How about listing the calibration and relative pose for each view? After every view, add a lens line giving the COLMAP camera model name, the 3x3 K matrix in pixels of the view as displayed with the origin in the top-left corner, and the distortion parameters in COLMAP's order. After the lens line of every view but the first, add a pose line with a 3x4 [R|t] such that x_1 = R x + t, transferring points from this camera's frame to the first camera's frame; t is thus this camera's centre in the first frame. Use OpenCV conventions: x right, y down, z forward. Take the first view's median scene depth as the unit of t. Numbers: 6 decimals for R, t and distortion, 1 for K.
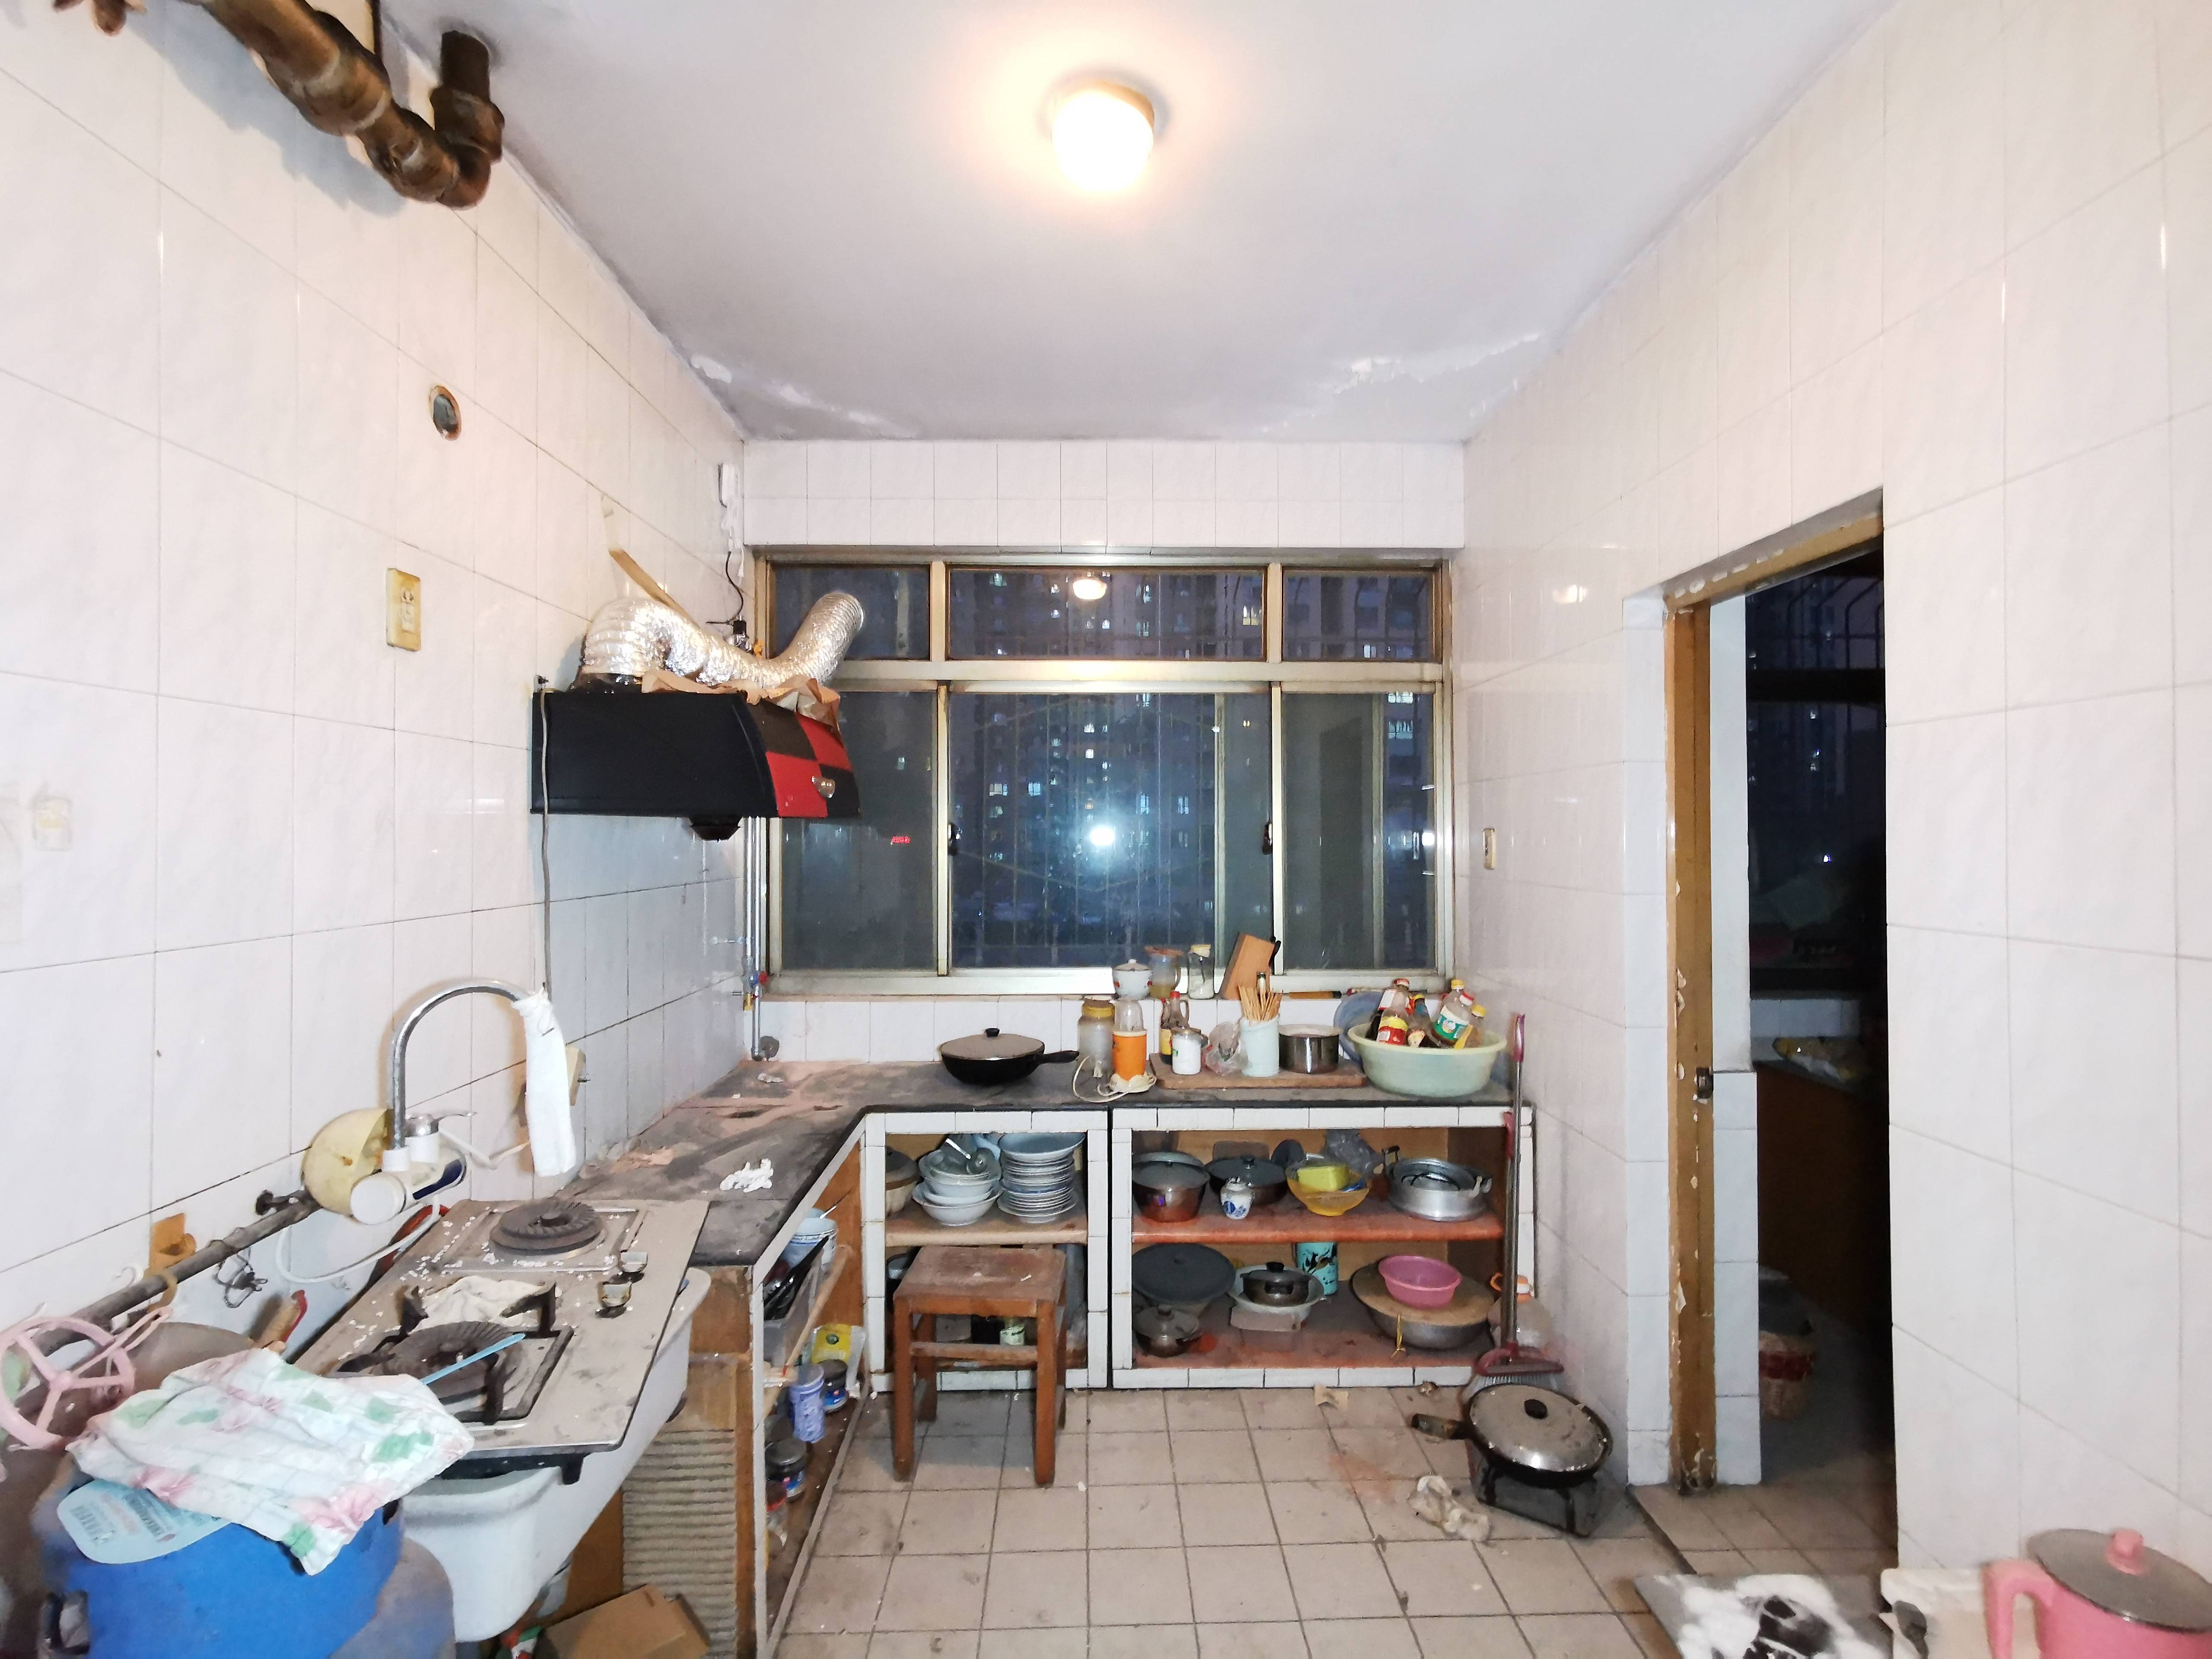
lens RADIAL K [[1009.9, 0, 1113.0], [0, 1009.9, 825.3], [0, 0, 1]] dist [-0.000618, -0.000094]
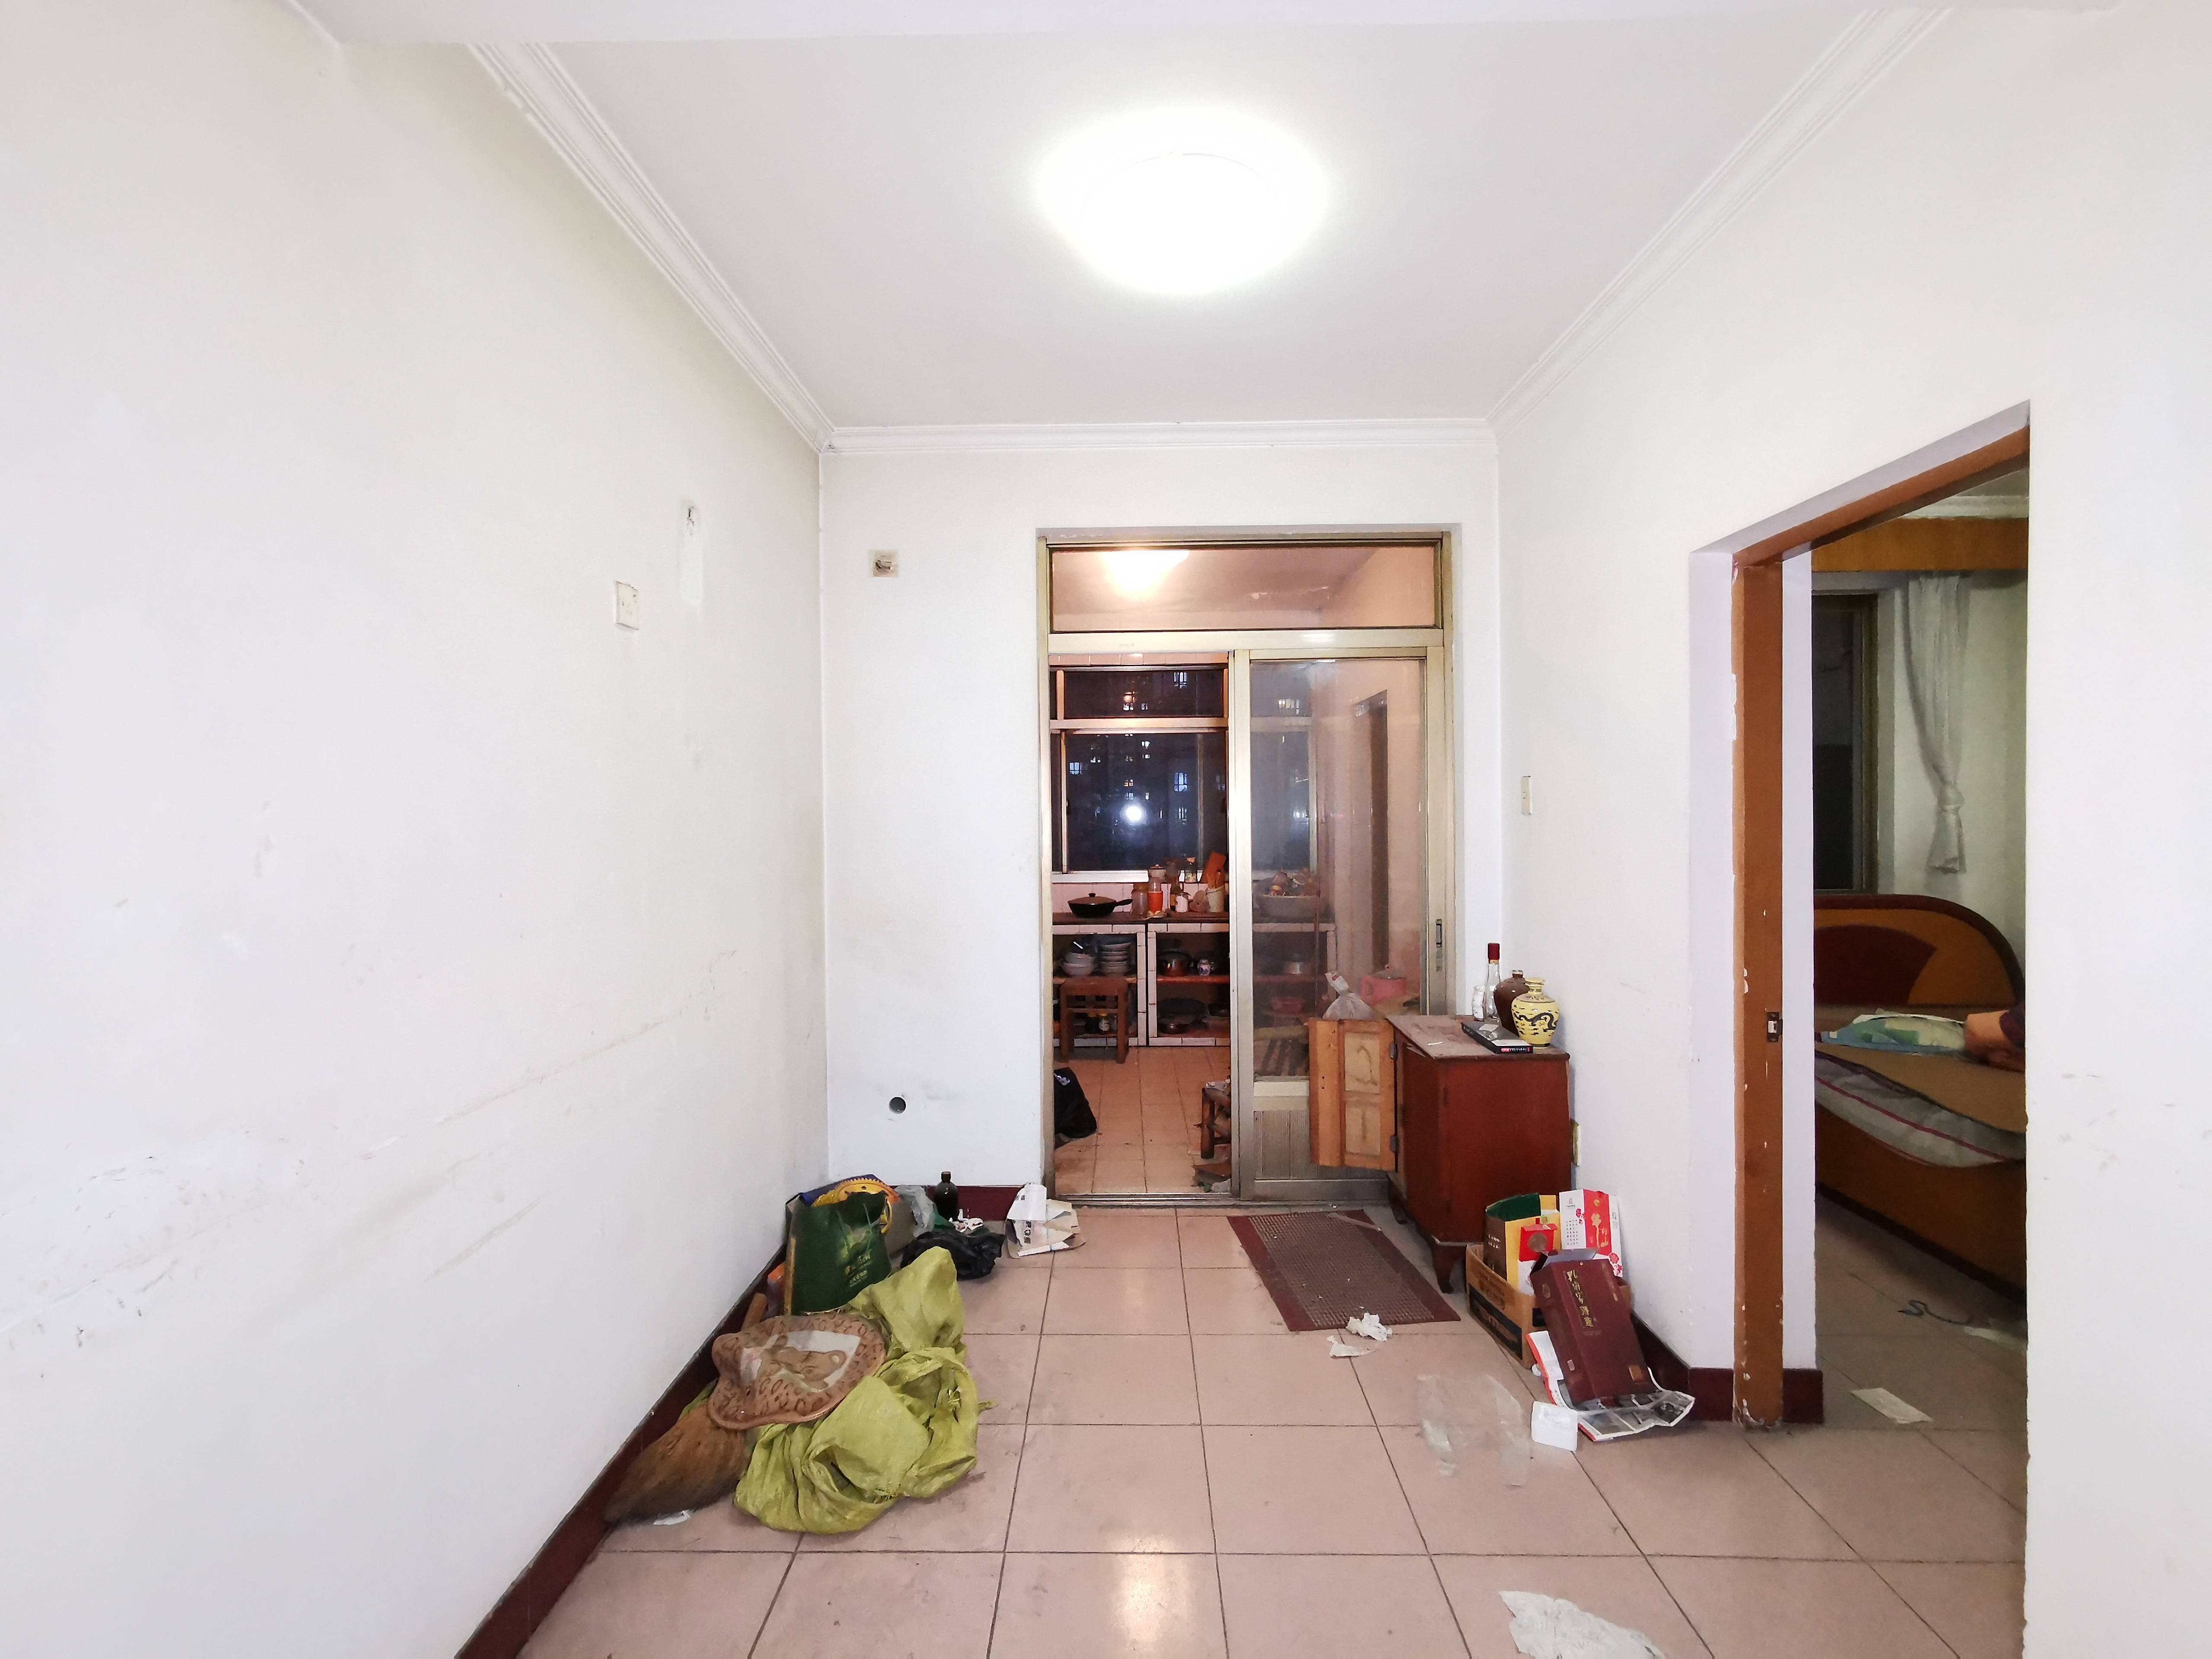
lens RADIAL K [[1009.9, 0, 1106.8], [0, 1009.9, 821.6], [0, 0, 1]] dist [-0.000618, -0.000094]
pose [[0.998879, -0.010718, -0.046098, 0.014748], [0.011610, 0.999750, 0.019113, 0.006069], [0.045882, -0.019627, 0.998754, -1.217576]]
